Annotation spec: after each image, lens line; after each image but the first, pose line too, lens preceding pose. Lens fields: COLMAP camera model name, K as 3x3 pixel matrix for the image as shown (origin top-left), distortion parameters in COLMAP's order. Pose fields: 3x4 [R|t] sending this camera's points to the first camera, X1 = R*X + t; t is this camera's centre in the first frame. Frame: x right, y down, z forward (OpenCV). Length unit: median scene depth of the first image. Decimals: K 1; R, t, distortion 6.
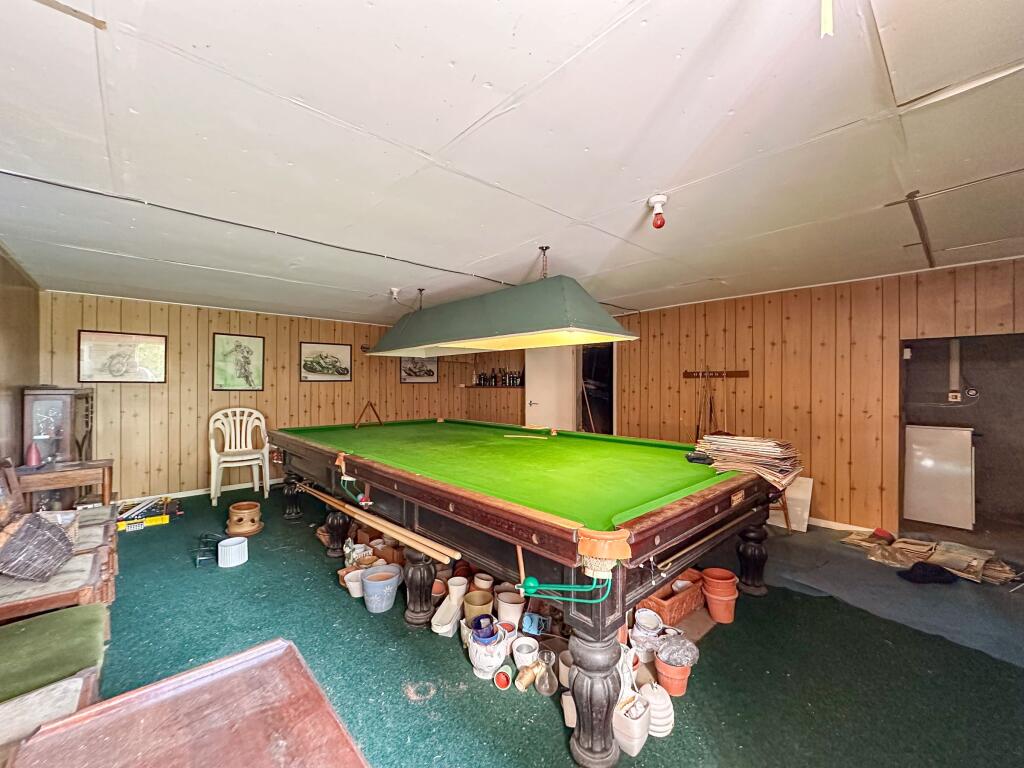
lens RADIAL K [[413.9, 0, 515.1], [0, 413.9, 381.5], [0, 0, 1]] dist [-0.000479, 0.000155]
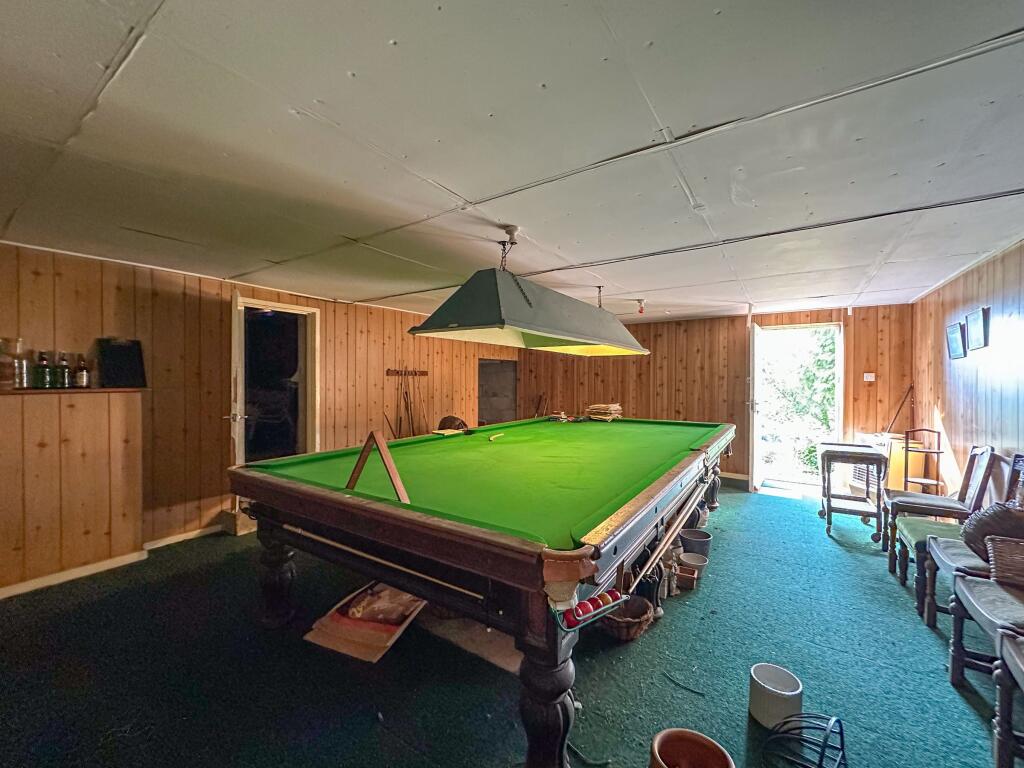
lens RADIAL K [[413.9, 0, 515.1], [0, 413.9, 381.5], [0, 0, 1]] dist [-0.000479, 0.000155]
pose [[-0.238984, -0.013833, 0.970925, -0.738417], [-0.013624, 0.999848, 0.010892, -0.009206], [-0.970928, -0.010625, -0.239136, 0.937096]]
